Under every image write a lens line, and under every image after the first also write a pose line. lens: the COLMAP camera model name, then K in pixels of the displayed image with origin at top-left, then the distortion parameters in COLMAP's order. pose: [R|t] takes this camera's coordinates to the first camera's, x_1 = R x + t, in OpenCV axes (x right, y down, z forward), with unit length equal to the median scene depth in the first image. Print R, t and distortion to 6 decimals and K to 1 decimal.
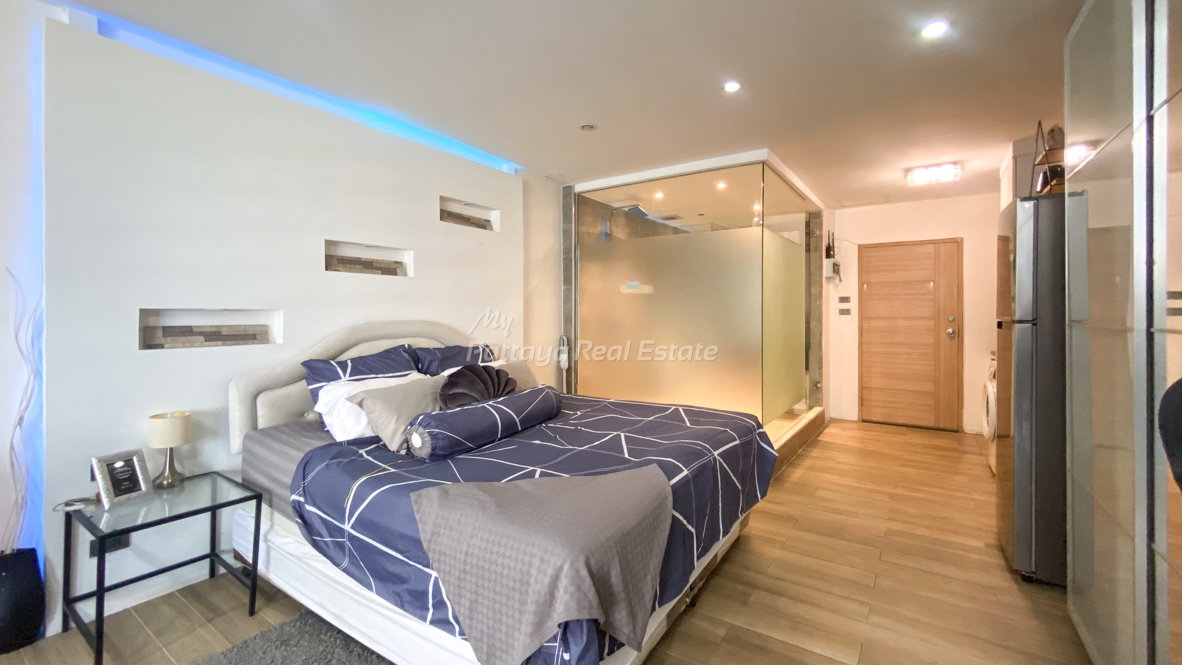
lens RADIAL K [[491.7, 0, 590.2], [0, 491.7, 312.1], [0, 0, 1]] dist [-0.002377, -0.000315]
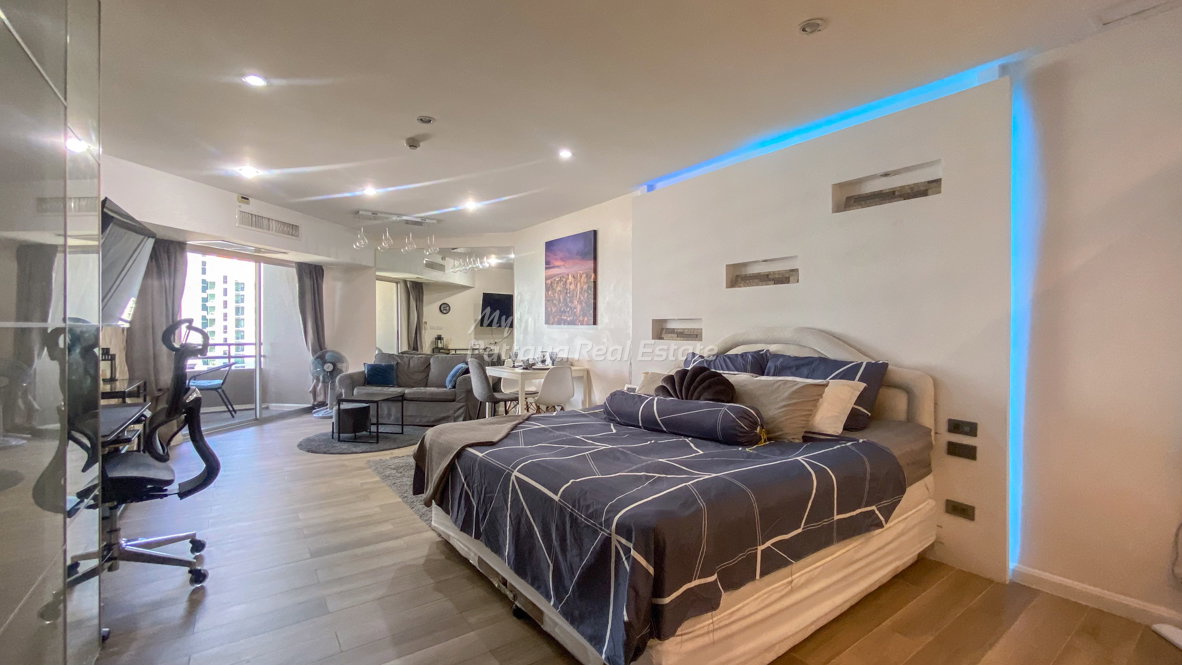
lens RADIAL K [[491.7, 0, 590.2], [0, 491.7, 312.1], [0, 0, 1]] dist [-0.002377, -0.000315]
pose [[-0.340429, -0.021464, -0.940025, 0.545250], [0.008203, 0.999634, -0.025796, 0.006826], [0.940234, -0.016493, -0.340128, 0.731995]]
